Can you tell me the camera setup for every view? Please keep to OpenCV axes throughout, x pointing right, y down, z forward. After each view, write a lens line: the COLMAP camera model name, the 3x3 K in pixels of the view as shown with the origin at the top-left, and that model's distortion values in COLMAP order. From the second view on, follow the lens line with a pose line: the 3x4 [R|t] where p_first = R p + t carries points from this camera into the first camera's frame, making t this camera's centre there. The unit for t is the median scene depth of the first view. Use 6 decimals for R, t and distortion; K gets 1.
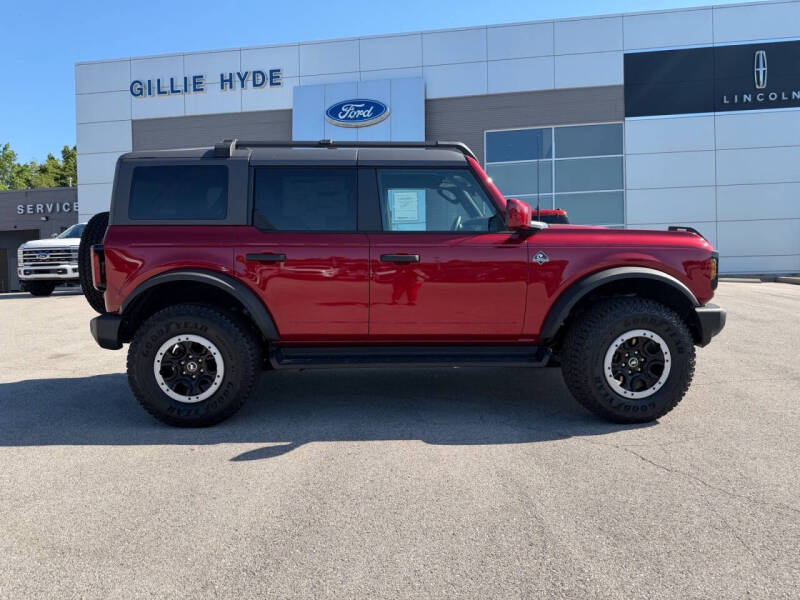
lens RADIAL K [[555.8, 0, 400.0], [0, 555.8, 300.0], [0, 0, 1]] dist [0.055793, -0.073371]
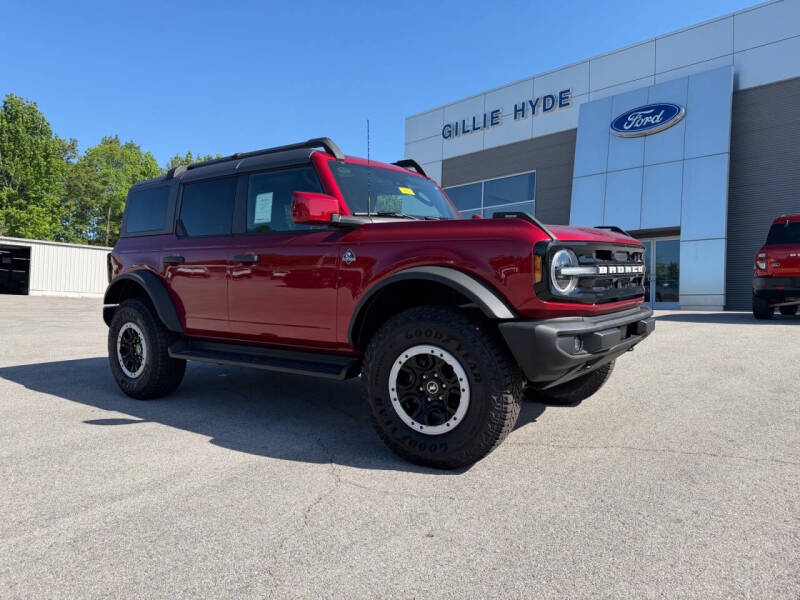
lens RADIAL K [[555.8, 0, 400.0], [0, 555.8, 300.0], [0, 0, 1]] dist [0.055793, -0.073371]
pose [[0.809628, 0.029081, -0.586222, 0.141052], [-0.057276, 0.997920, -0.029598, 0.002495], [0.584142, 0.057540, 0.809609, 0.056940]]
